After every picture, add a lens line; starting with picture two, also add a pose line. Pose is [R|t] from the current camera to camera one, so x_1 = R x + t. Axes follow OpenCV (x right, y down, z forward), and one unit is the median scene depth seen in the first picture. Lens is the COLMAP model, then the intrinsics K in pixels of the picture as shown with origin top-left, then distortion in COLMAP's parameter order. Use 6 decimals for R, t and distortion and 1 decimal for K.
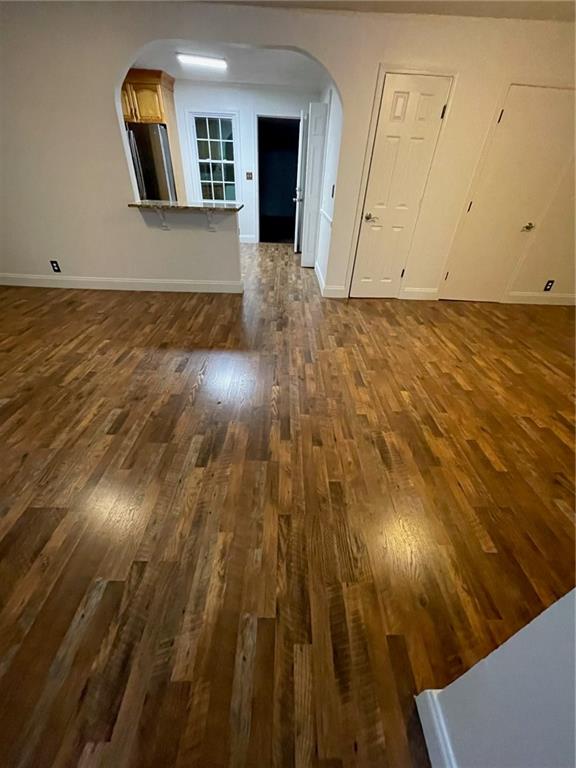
lens RADIAL K [[314.3, 0, 288.0], [0, 314.3, 382.8], [0, 0, 1]] dist [0.003857, -0.000631]
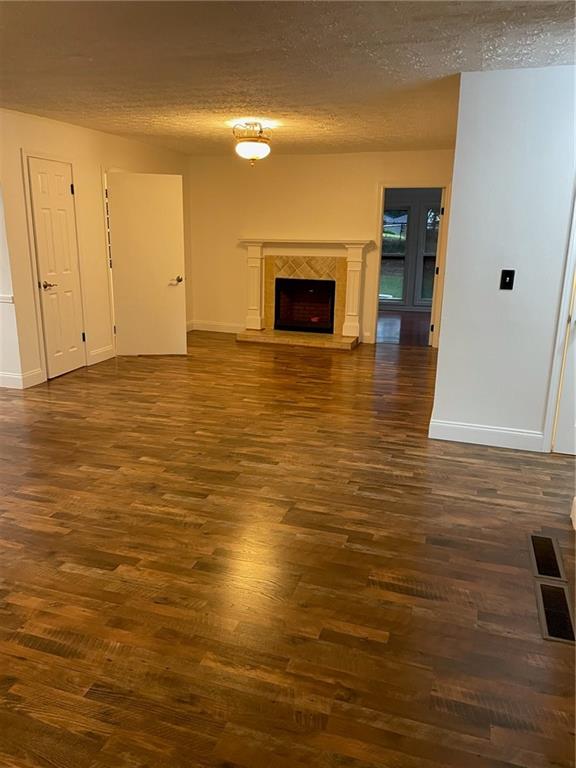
lens RADIAL K [[568.8, 0, 283.9], [0, 568.8, 384.5], [0, 0, 1]] dist [0.007574, -0.002904]
pose [[0.317955, -0.281490, 0.905355, -1.628797], [0.532497, 0.843092, 0.075122, -0.108597], [-0.784443, 0.458214, 0.417958, -0.059799]]
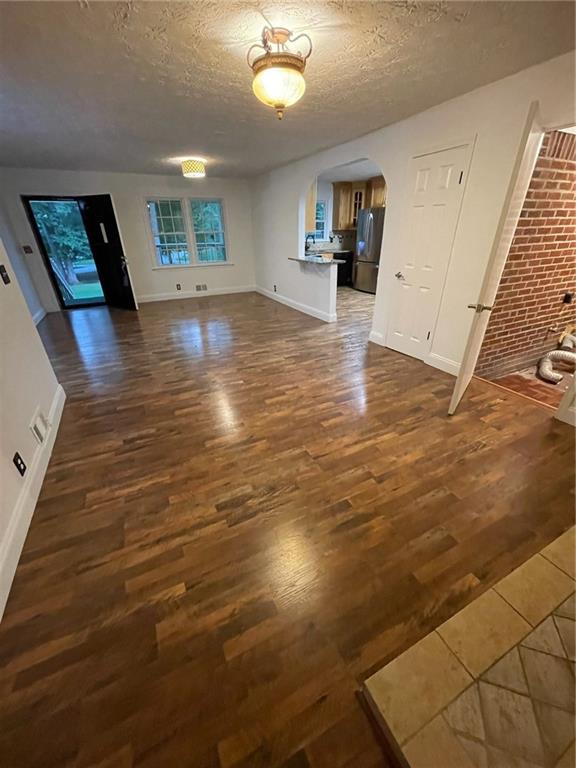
lens RADIAL K [[314.3, 0, 290.7], [0, 314.3, 389.1], [0, 0, 1]] dist [0.003857, -0.000631]
pose [[0.430694, 0.365819, -0.825033, 1.757201], [-0.475869, 0.868810, 0.136811, -0.257031], [0.766845, 0.333684, 0.548273, 0.421766]]
